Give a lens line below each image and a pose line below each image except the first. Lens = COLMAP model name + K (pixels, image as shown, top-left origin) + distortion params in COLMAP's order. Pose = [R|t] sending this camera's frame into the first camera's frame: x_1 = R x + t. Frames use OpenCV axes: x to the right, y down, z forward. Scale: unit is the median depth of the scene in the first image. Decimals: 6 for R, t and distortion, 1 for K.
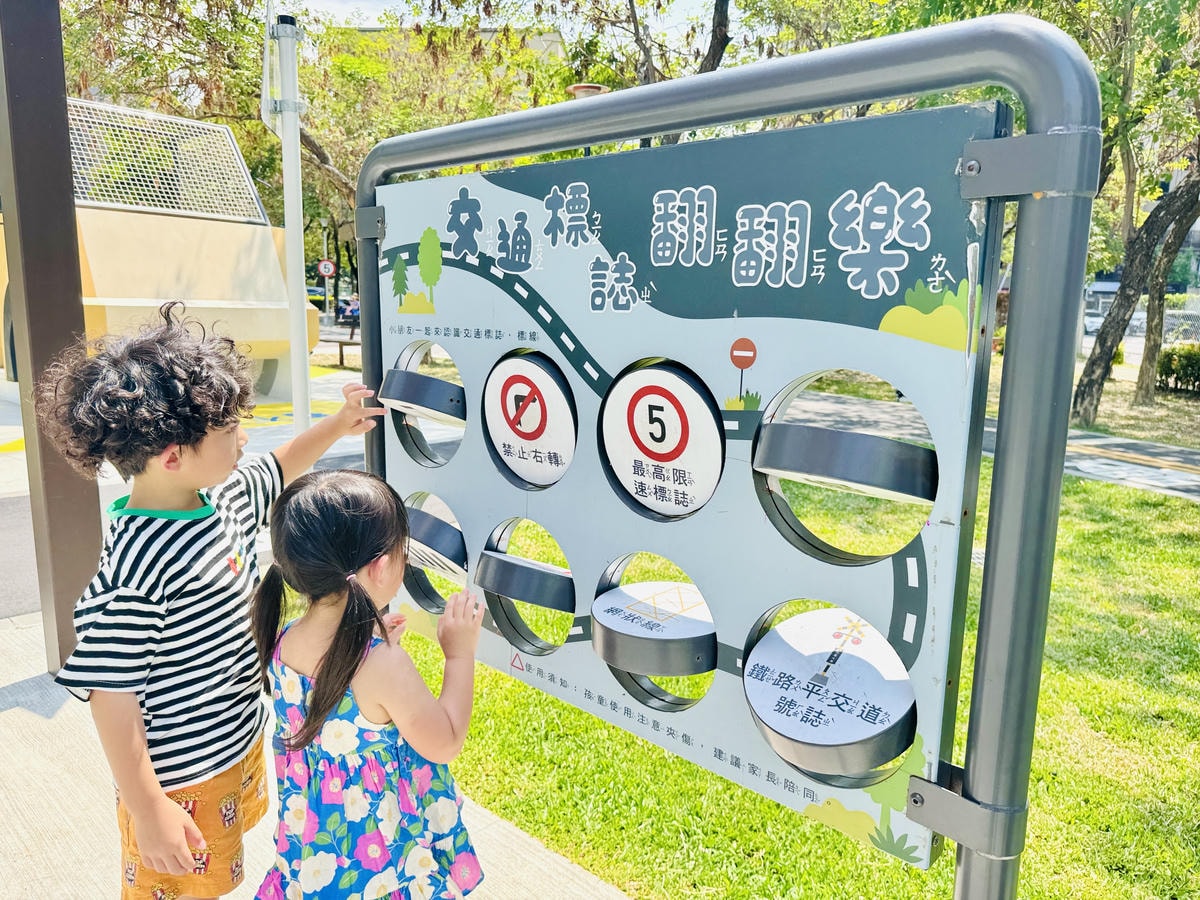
lens RADIAL K [[851.1, 0, 602.7], [0, 851.1, 457.2], [0, 0, 1]] dist [0.036392, -0.065321]
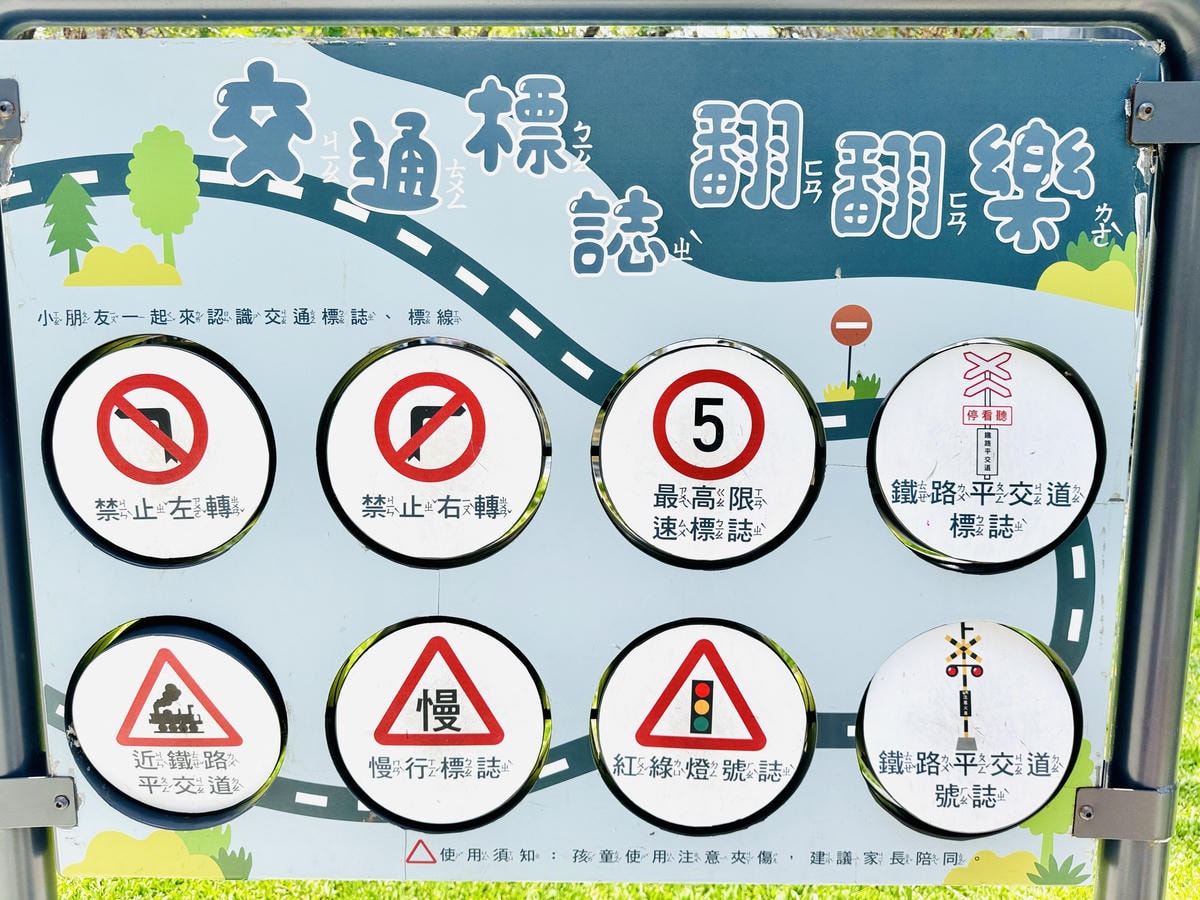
lens RADIAL K [[851.1, 0, 602.7], [0, 851.1, 461.2], [0, 0, 1]] dist [0.036392, -0.065321]
pose [[0.745502, -0.104874, 0.658201, -0.473257], [0.123471, 0.992180, 0.018241, -0.038317], [-0.654967, 0.067671, 0.752621, 0.523792]]
